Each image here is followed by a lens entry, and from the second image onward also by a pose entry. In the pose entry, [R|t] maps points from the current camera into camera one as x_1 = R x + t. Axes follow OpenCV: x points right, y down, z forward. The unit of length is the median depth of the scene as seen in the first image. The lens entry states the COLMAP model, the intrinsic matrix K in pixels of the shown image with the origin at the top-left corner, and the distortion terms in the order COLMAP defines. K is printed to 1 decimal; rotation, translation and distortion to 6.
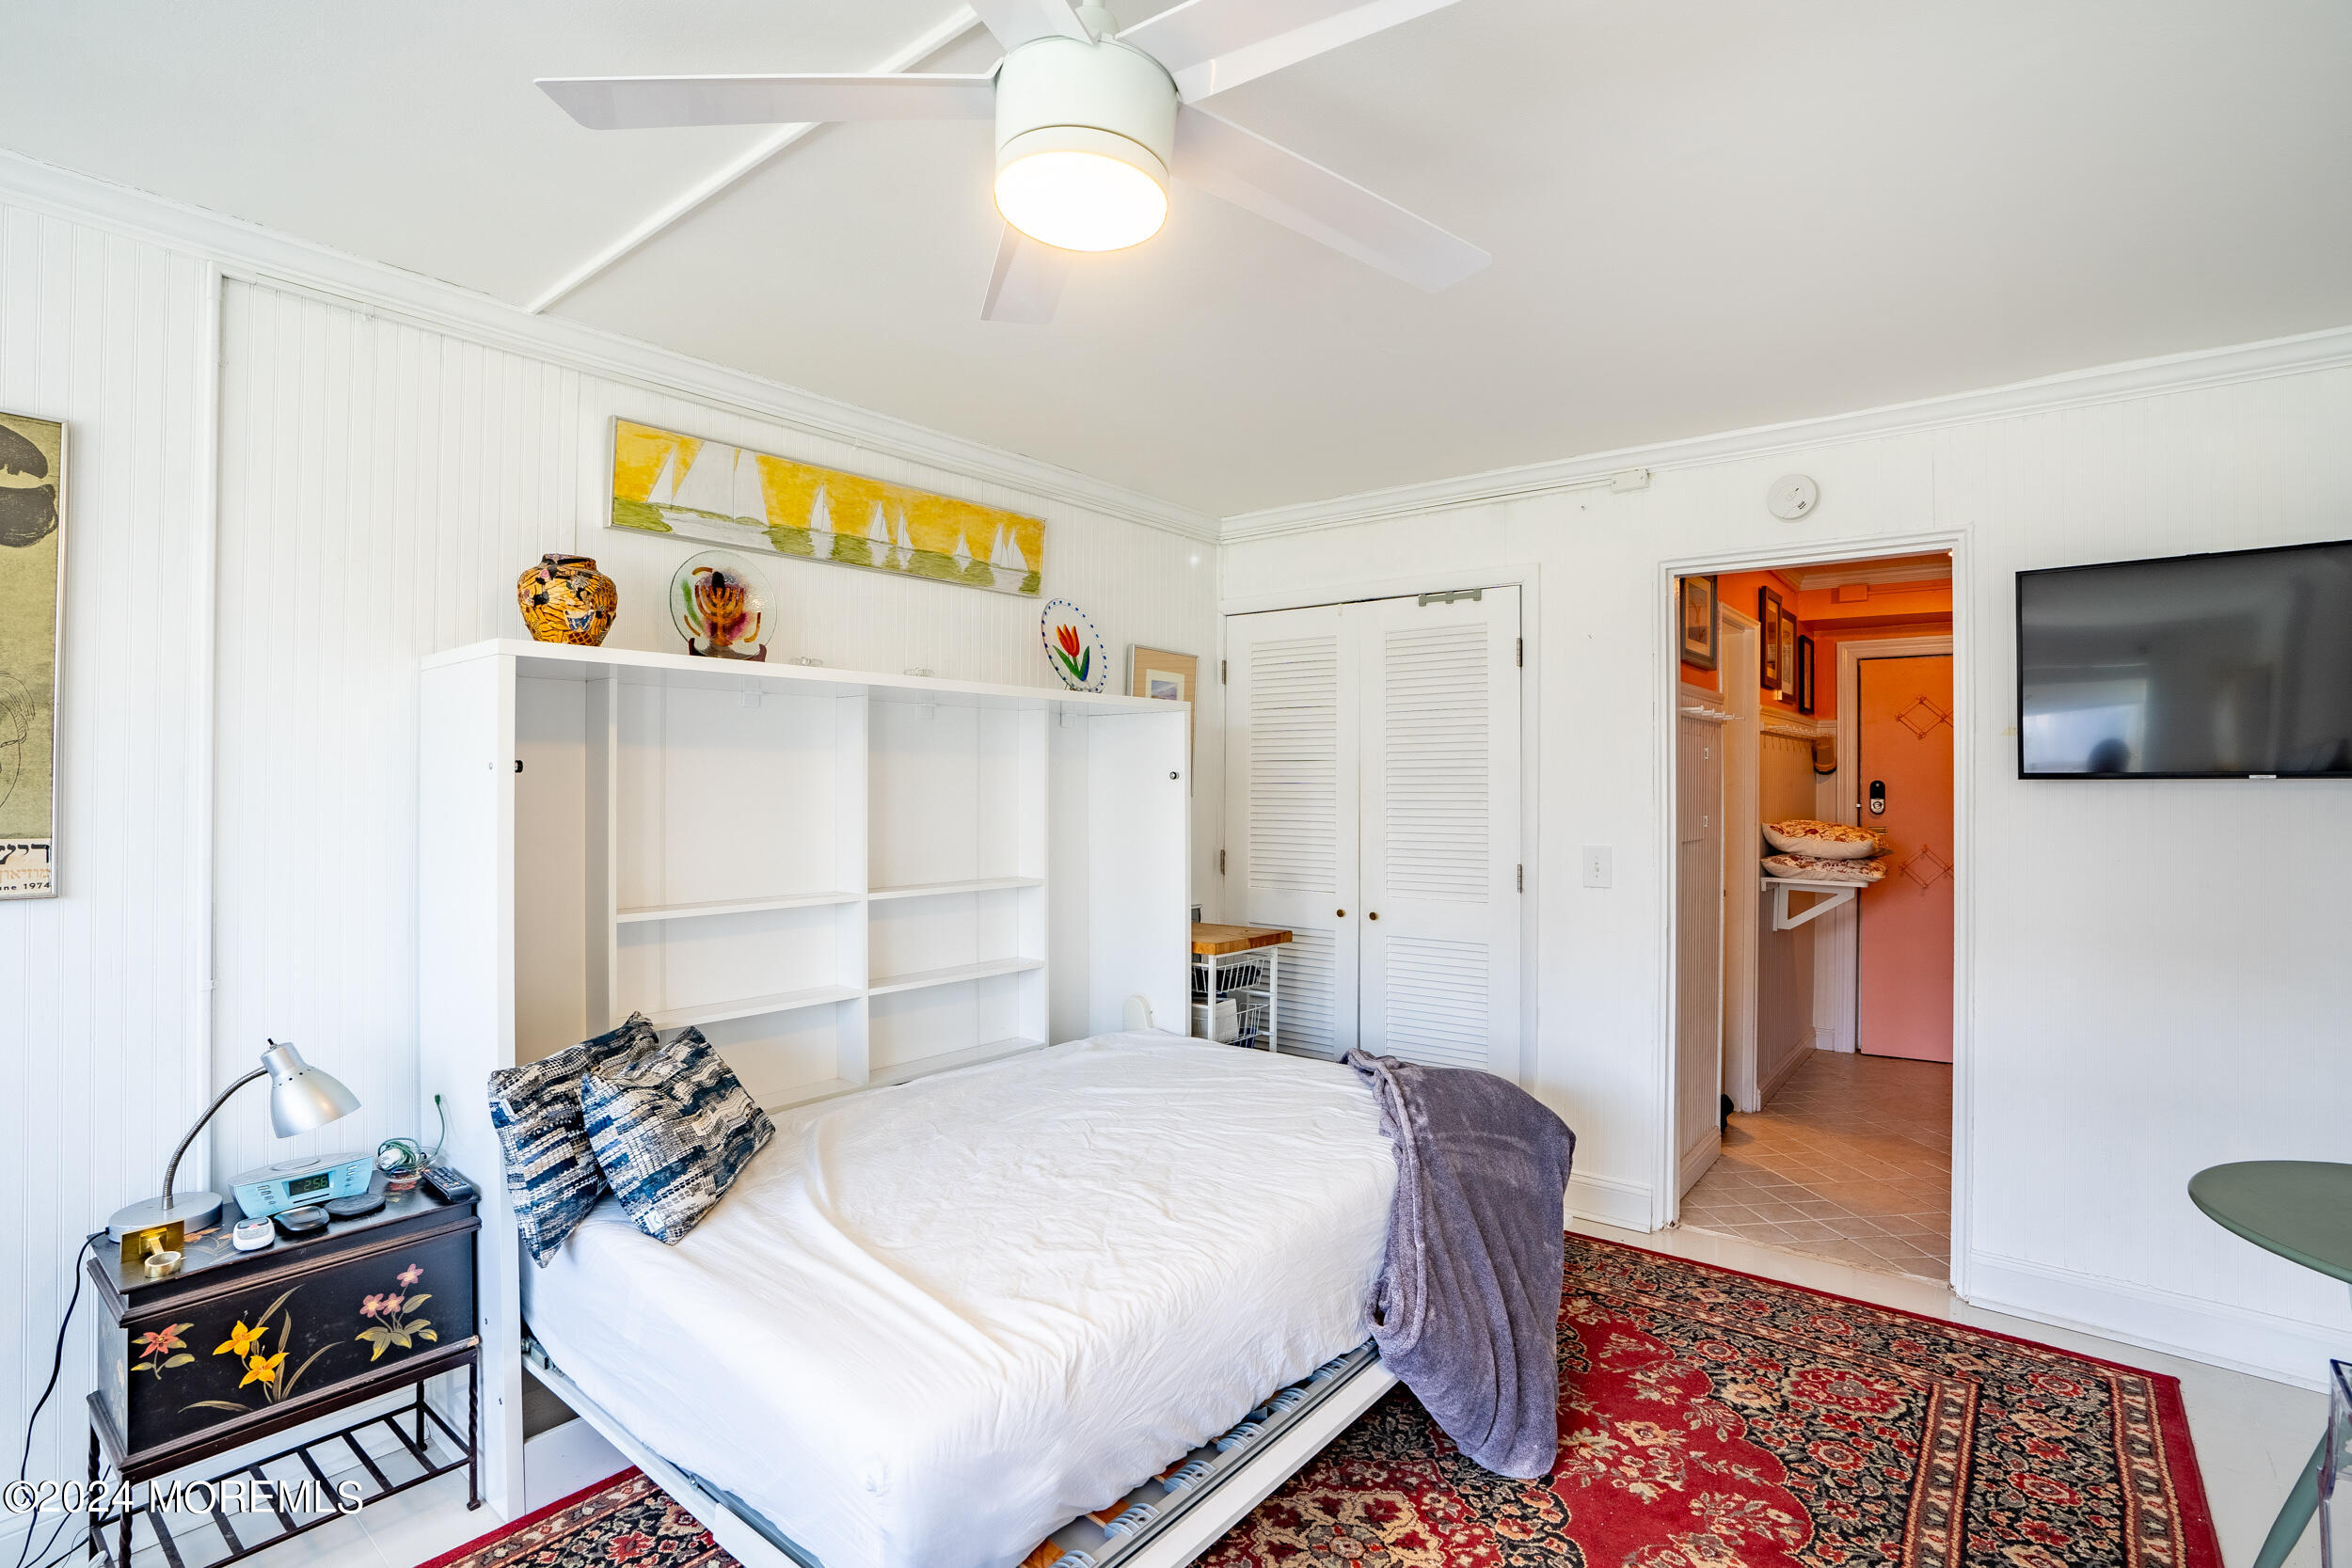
lens RADIAL K [[1104.1, 0, 1176.0], [0, 1104.1, 784.0], [0, 0, 1]] dist [-0.073633, 0.027299]
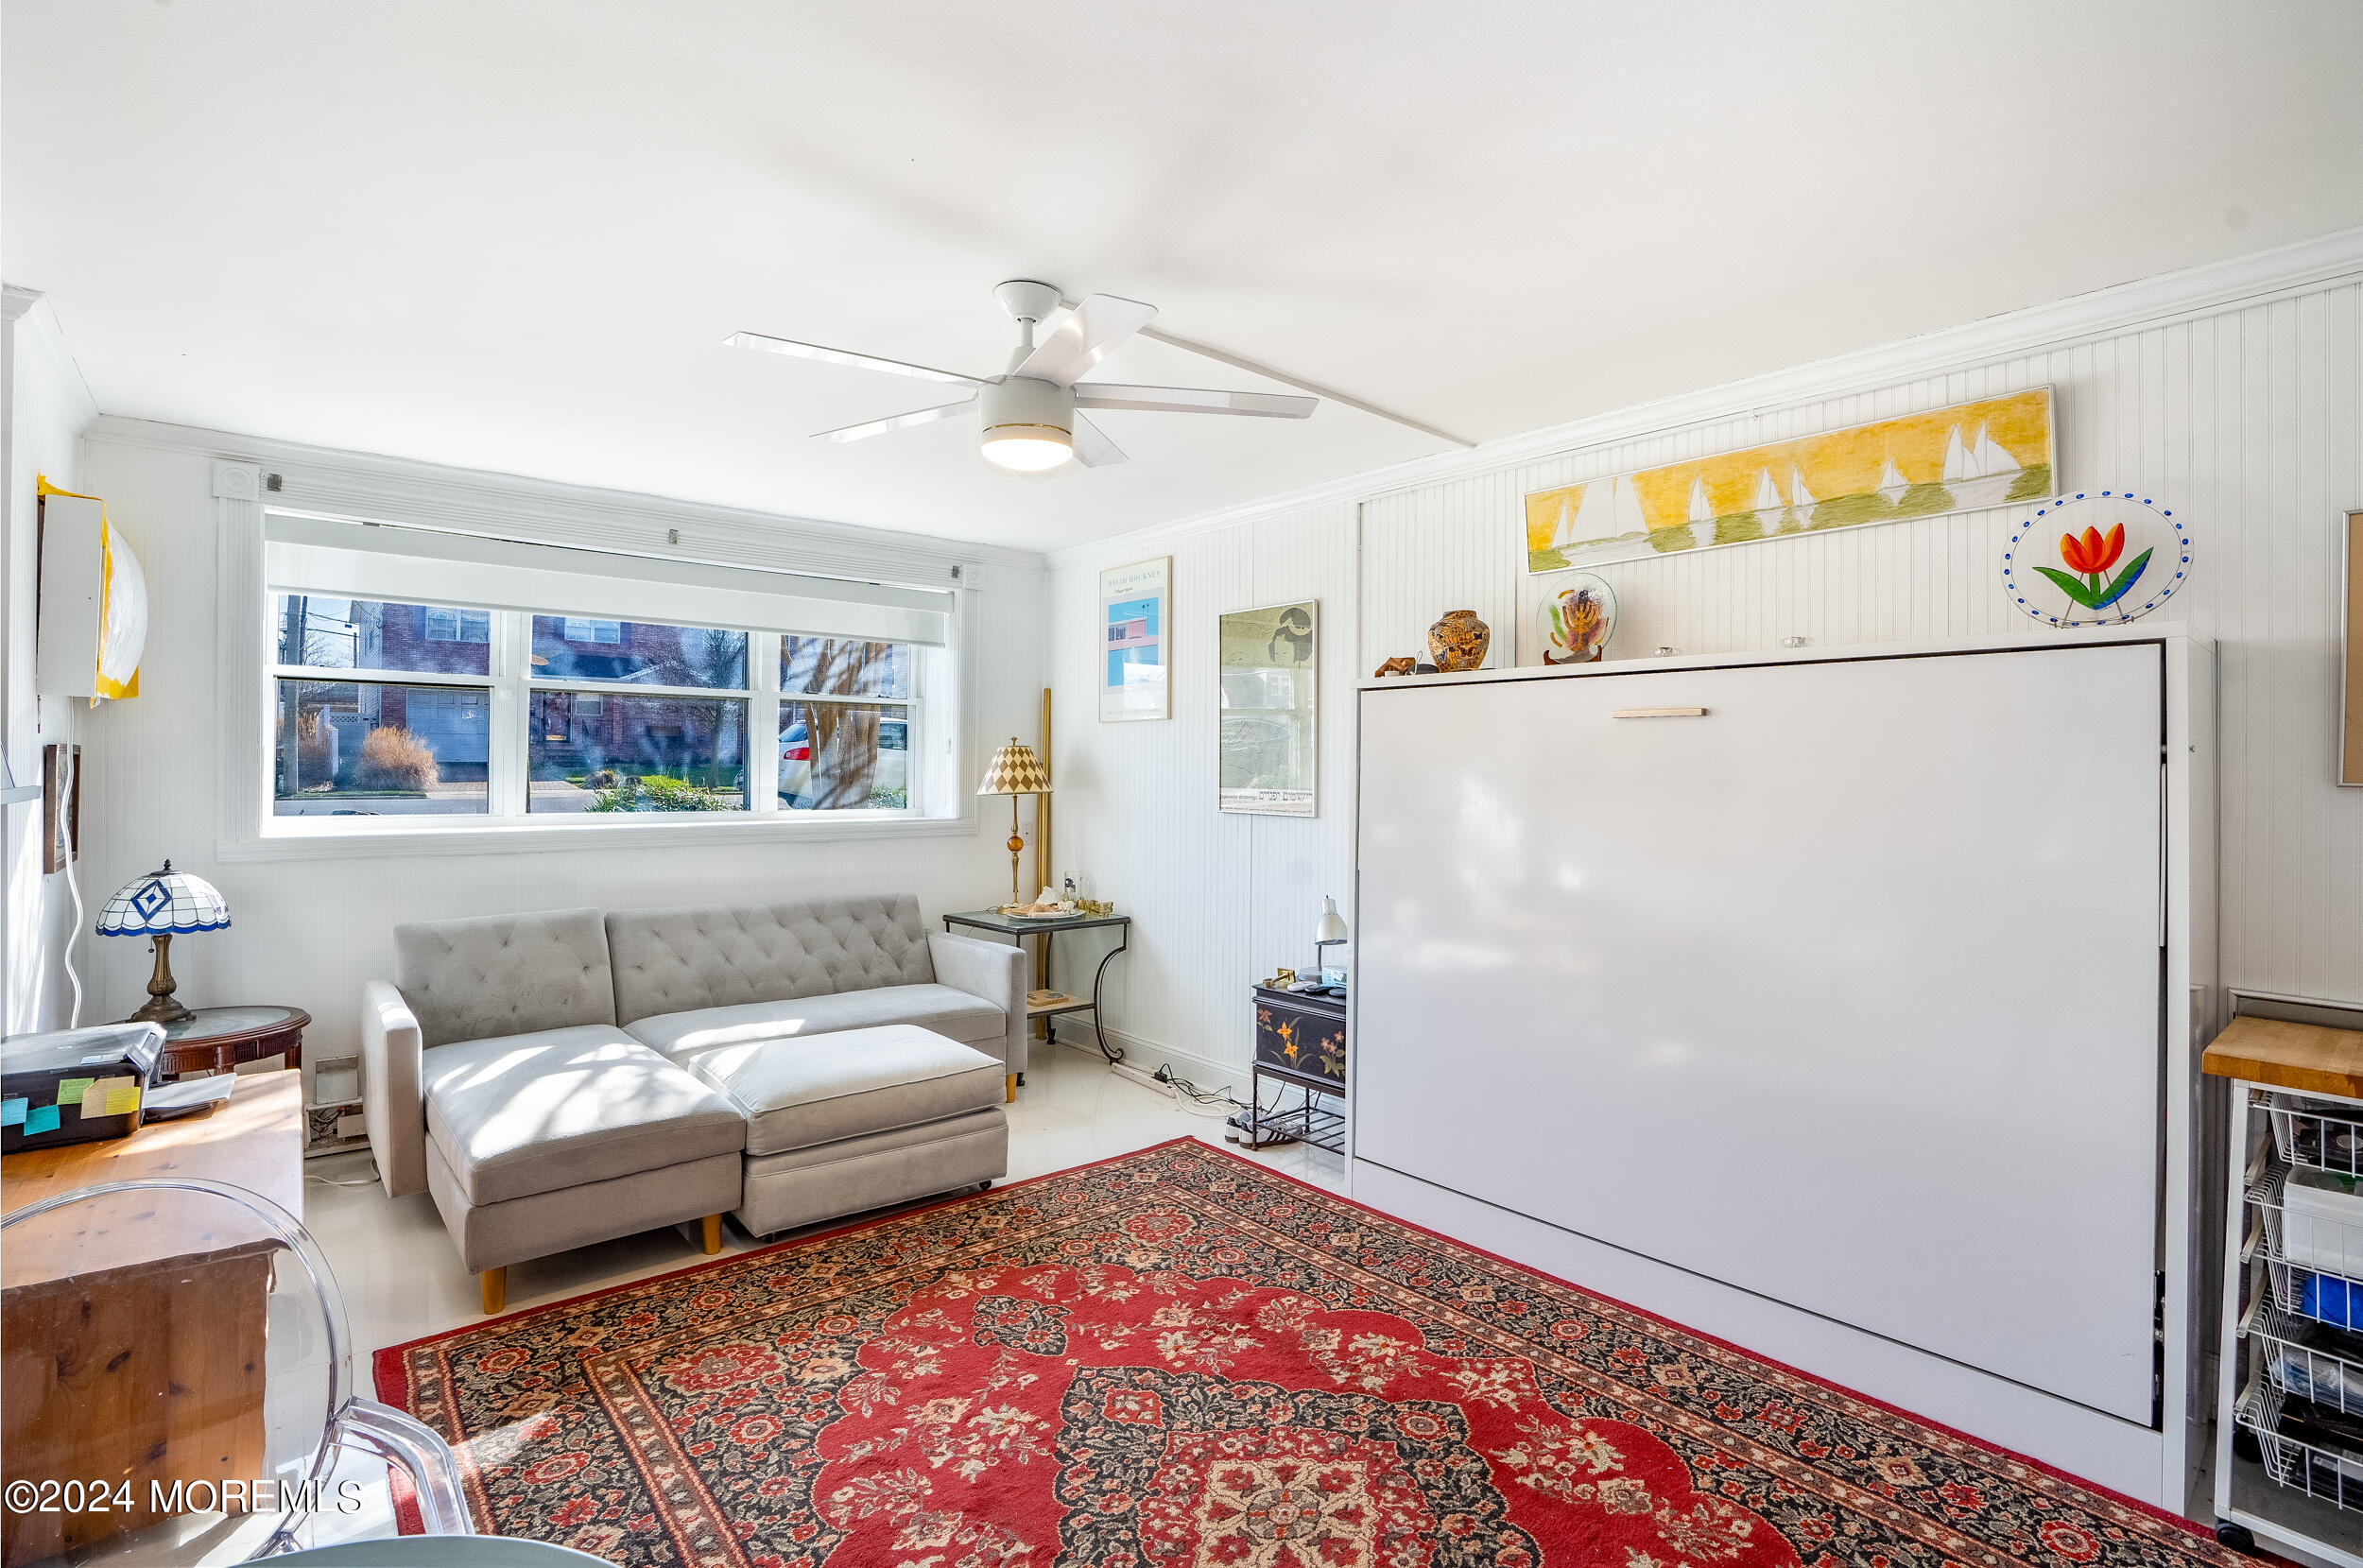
lens RADIAL K [[1097.2, 0, 1195.4], [0, 1097.2, 766.5], [0, 0, 1]] dist [-0.072192, 0.026046]
pose [[-0.167544, -0.005957, -0.985847, 0.834153], [-0.006543, 0.999966, -0.004931, 0.009772], [0.985843, 0.005624, -0.167578, 0.771437]]
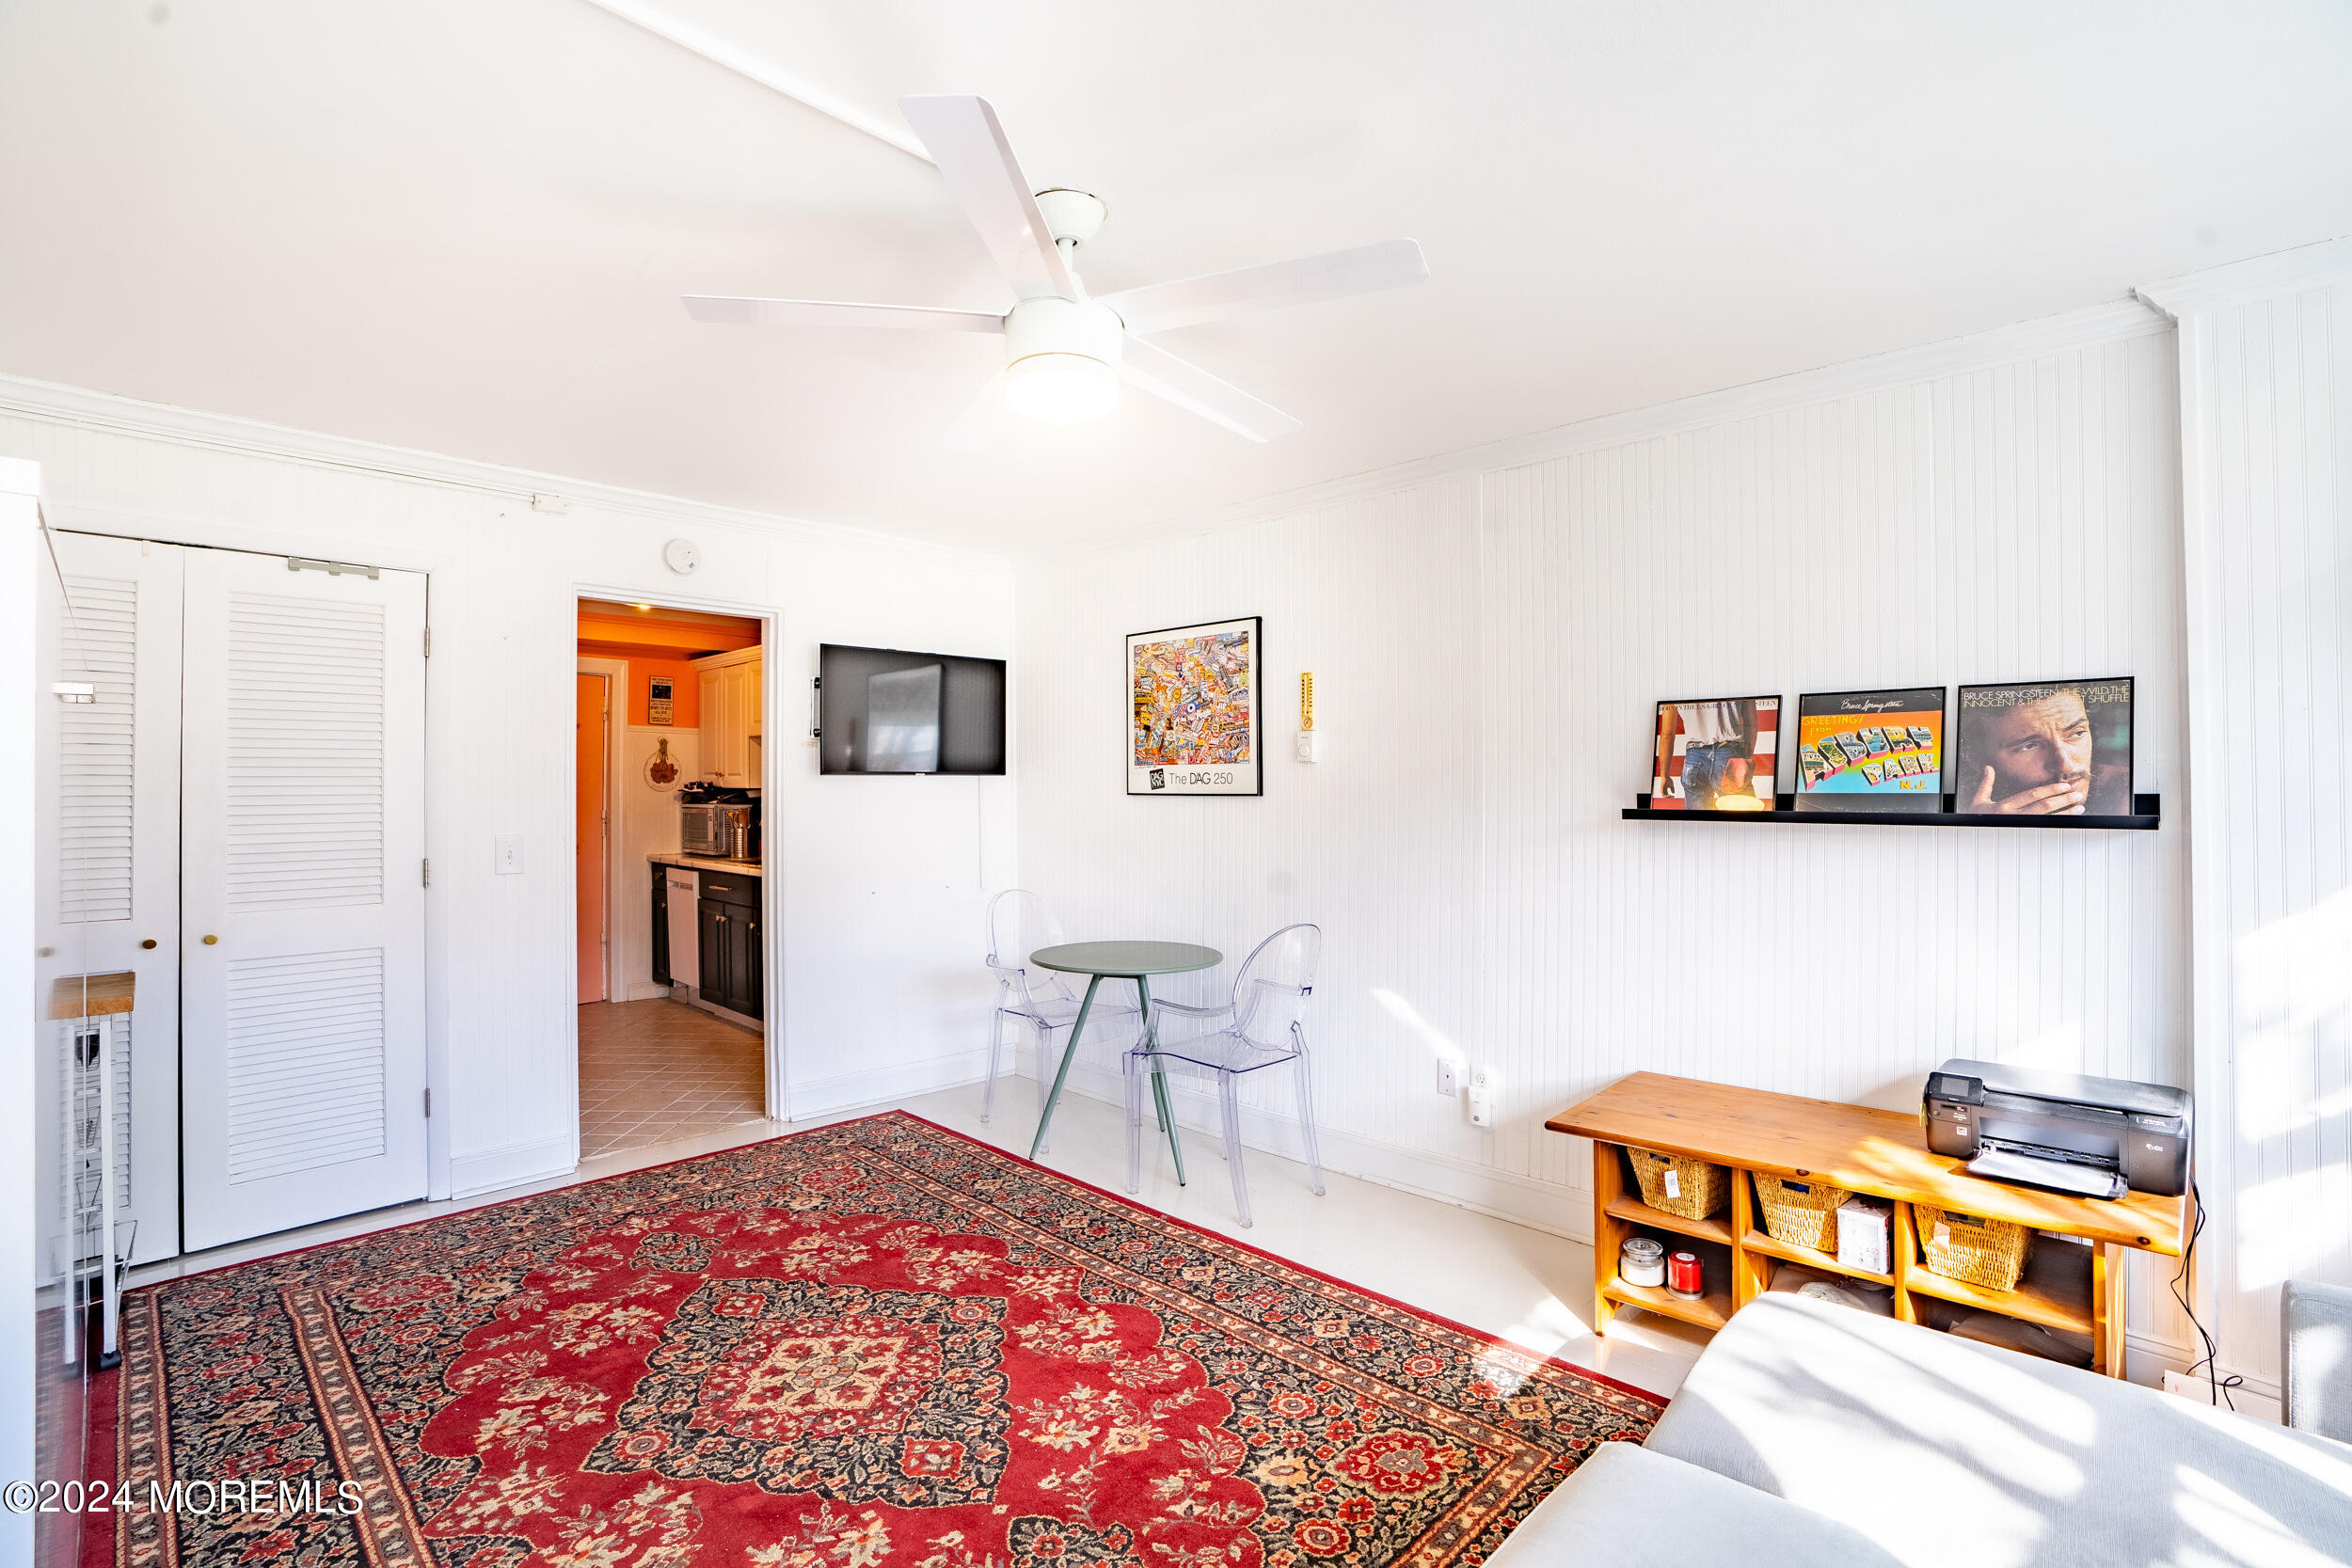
lens RADIAL K [[1082.4, 0, 1177.5], [0, 1082.4, 778.3], [0, 0, 1]] dist [-0.069590, 0.025066]
pose [[0.086470, 0.003762, 0.996247, -0.761572], [-0.002899, 0.999990, -0.003525, 0.003422], [-0.996250, -0.002583, 0.086480, 0.335748]]
